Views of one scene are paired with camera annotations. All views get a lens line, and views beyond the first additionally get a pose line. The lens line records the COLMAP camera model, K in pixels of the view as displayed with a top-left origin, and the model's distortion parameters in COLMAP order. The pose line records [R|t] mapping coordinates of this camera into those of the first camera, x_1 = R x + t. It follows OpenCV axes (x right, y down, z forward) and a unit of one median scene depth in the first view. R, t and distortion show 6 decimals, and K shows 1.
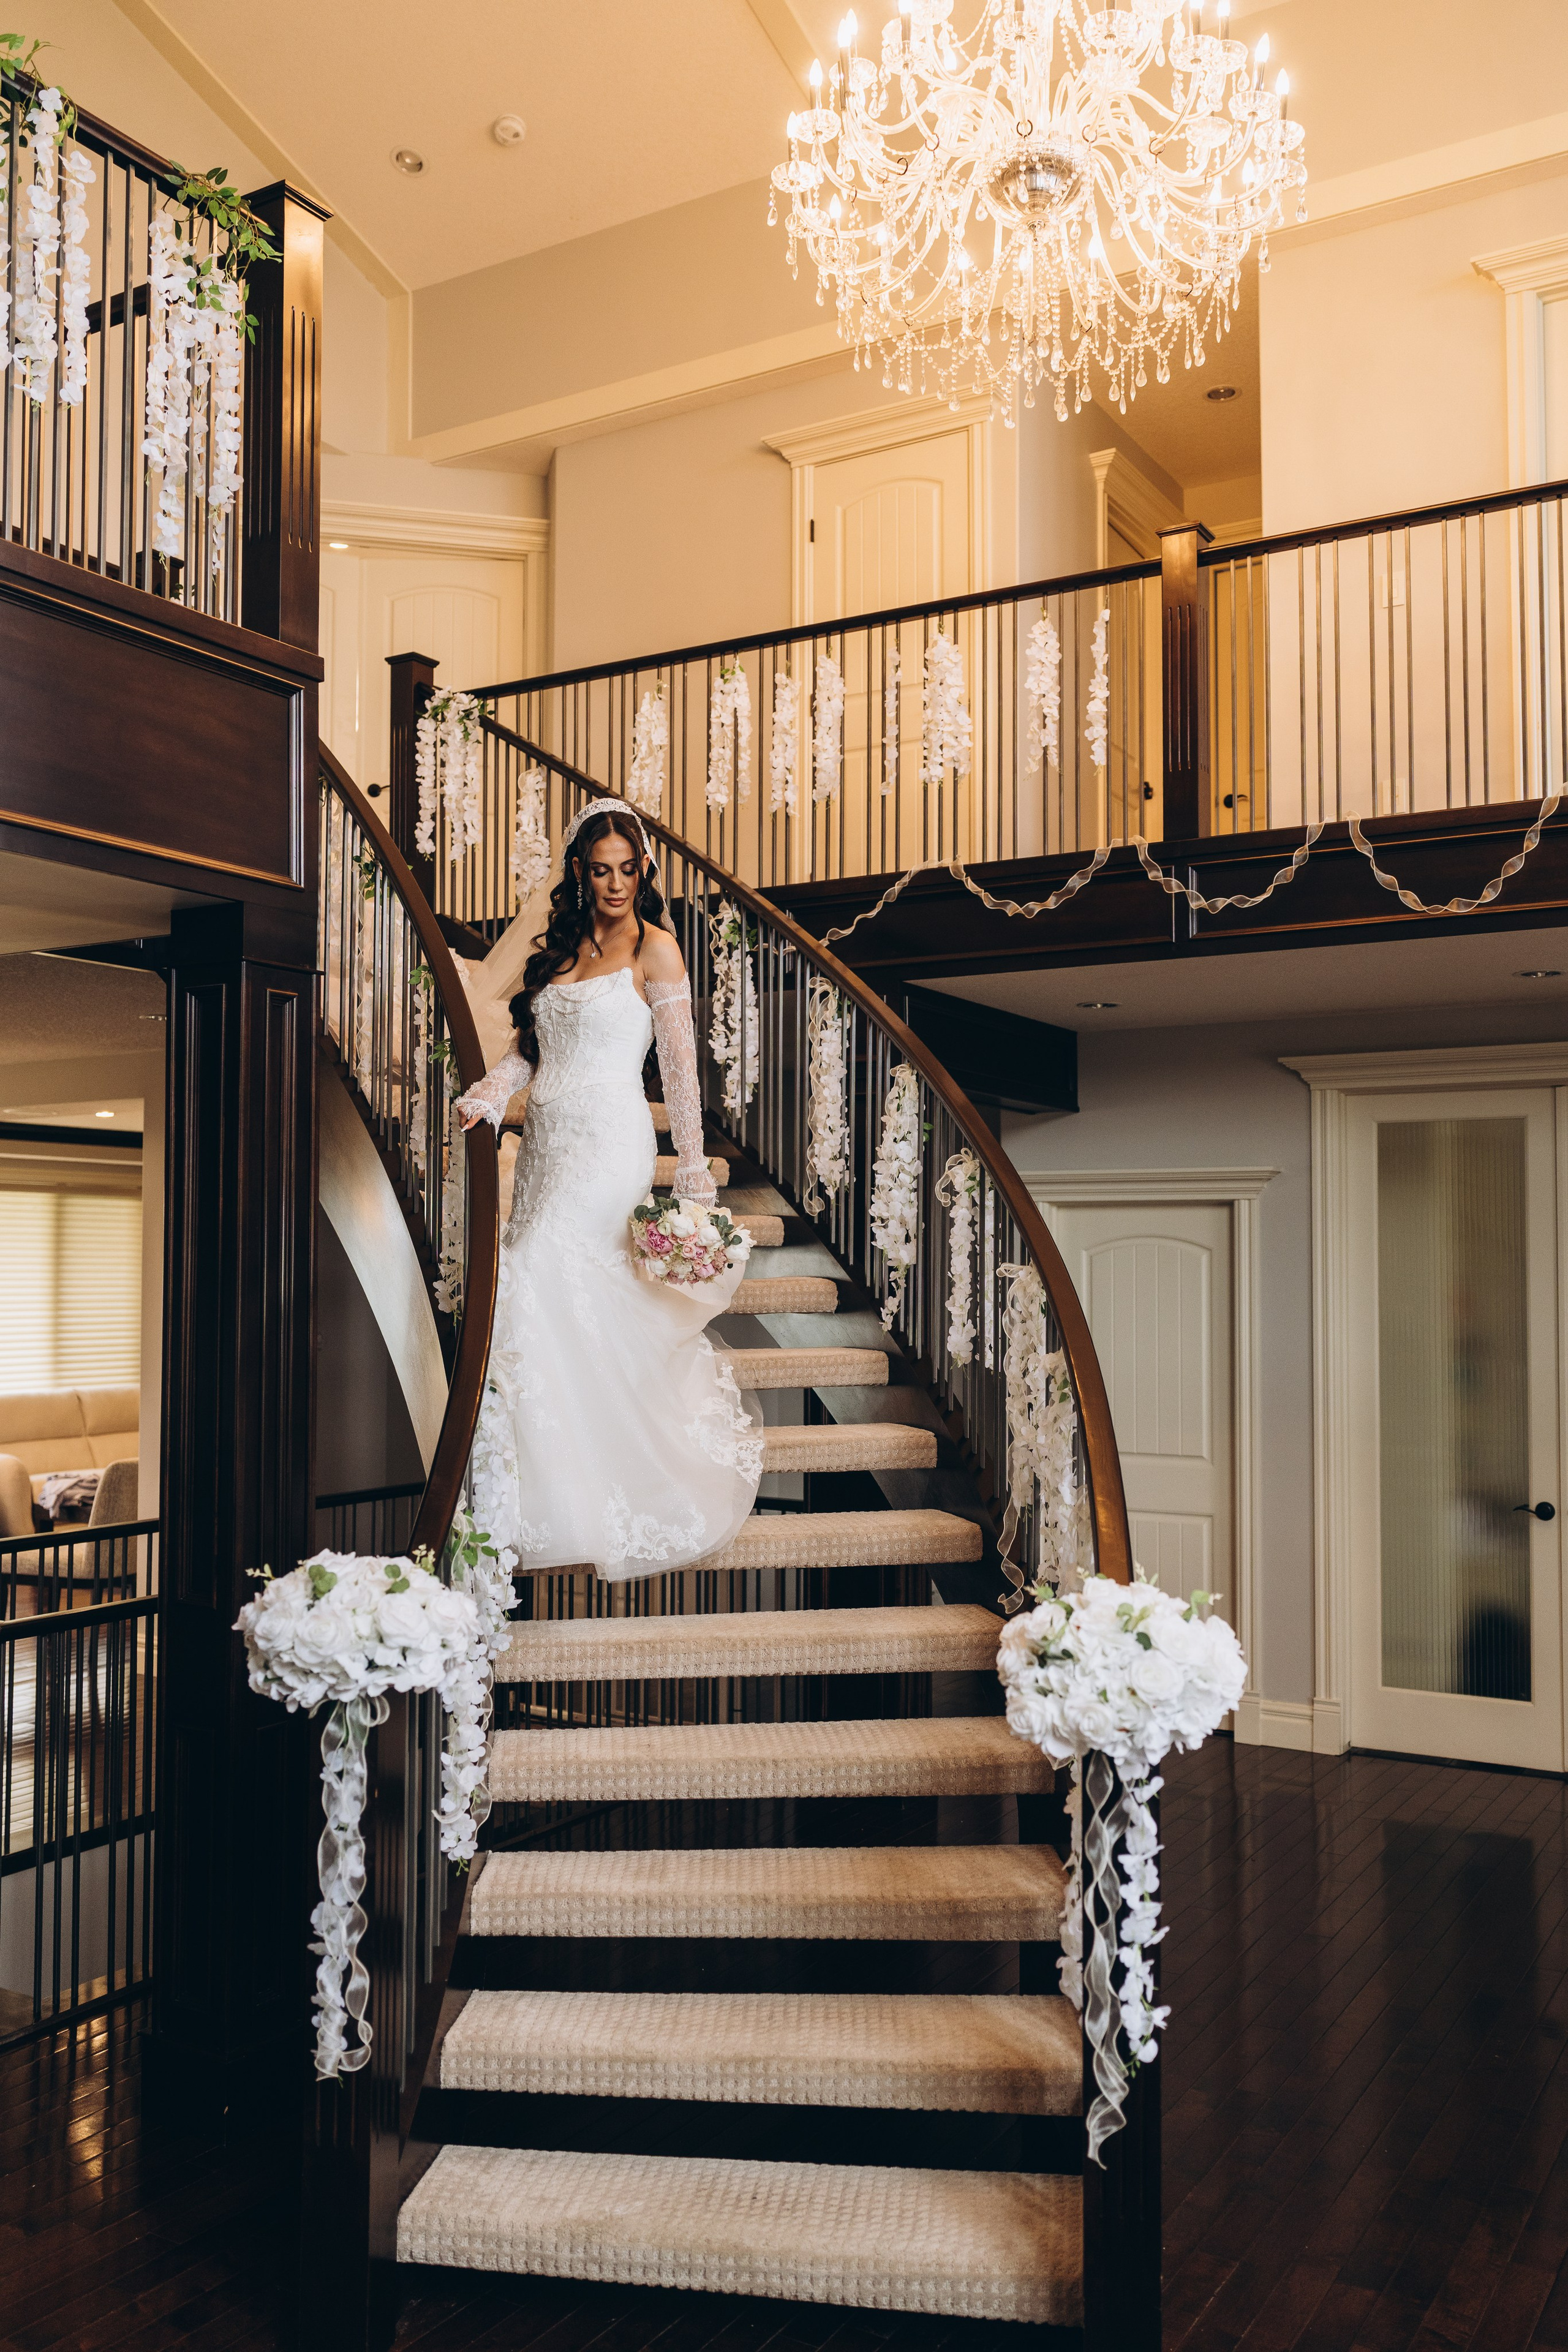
lens RADIAL K [[1939.7, 0, 796.3], [0, 1939.7, 1178.4], [0, 0, 1]] dist [0.004933, -0.001019]
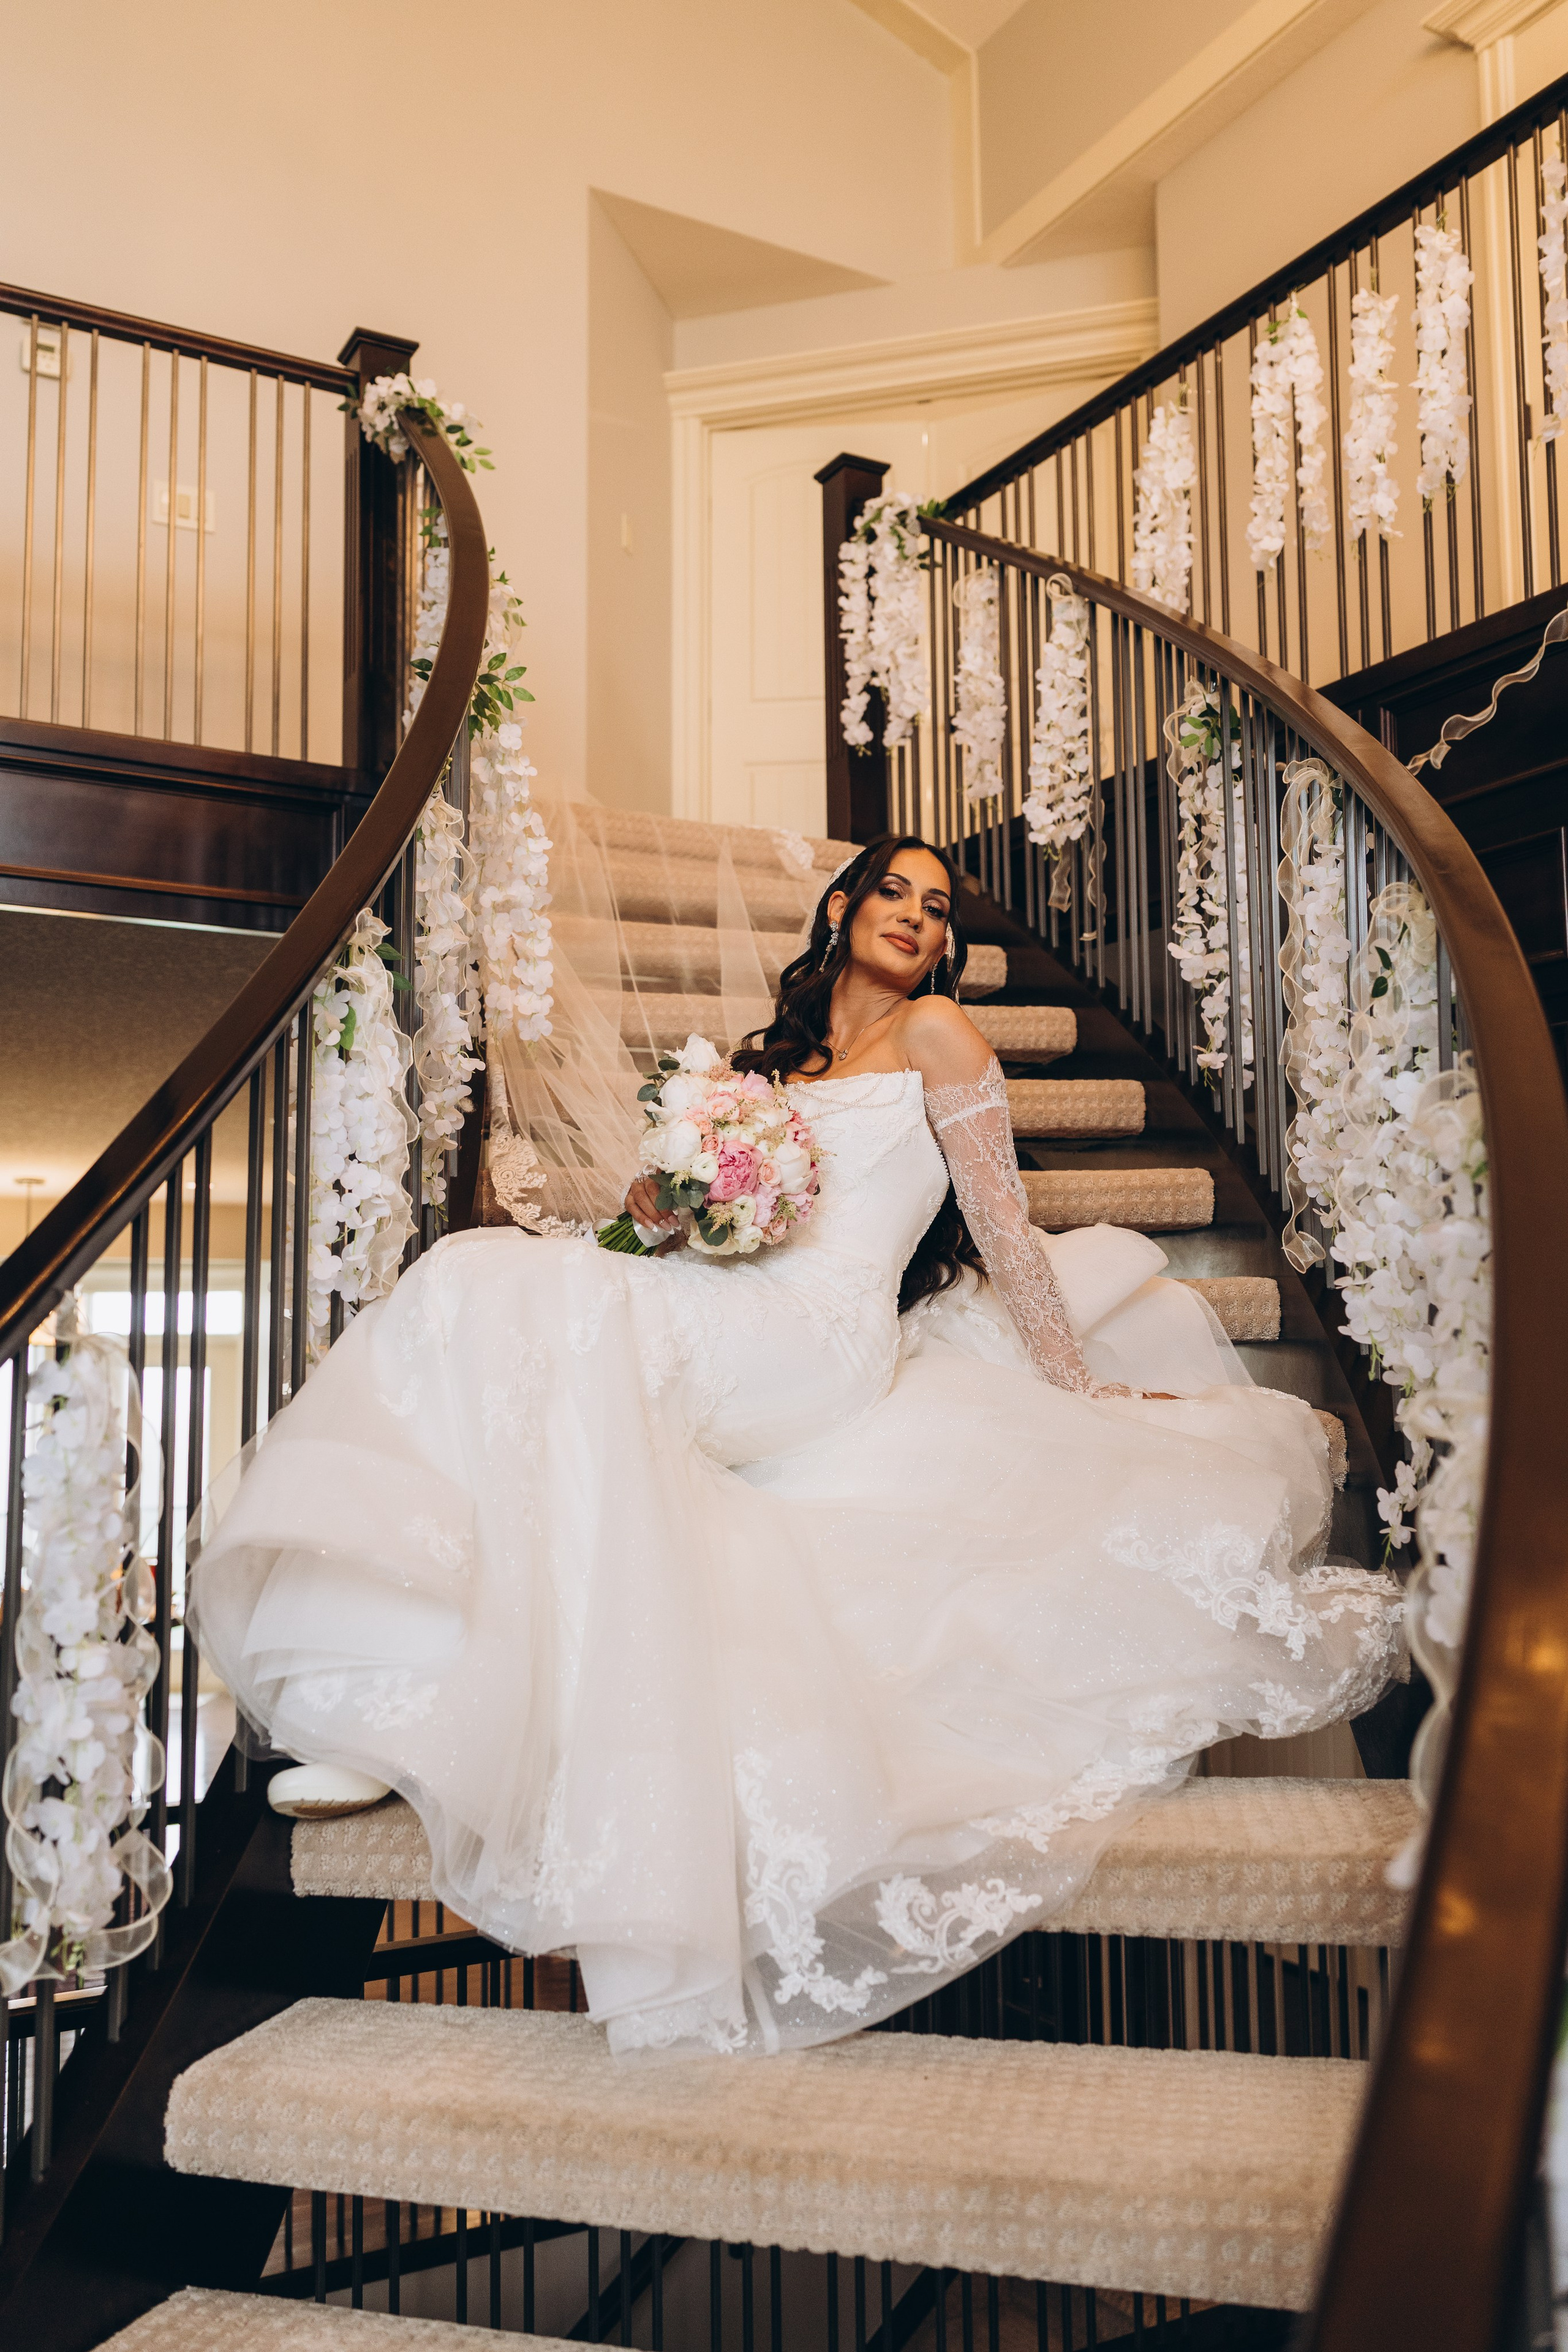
lens RADIAL K [[1939.7, 0, 796.3], [0, 1939.7, 1178.4], [0, 0, 1]] dist [0.004933, -0.001019]
pose [[0.868995, -0.058843, -0.491310, 0.121959], [0.033980, 0.997657, -0.059386, 0.019084], [0.493653, 0.034912, 0.868958, 0.509305]]
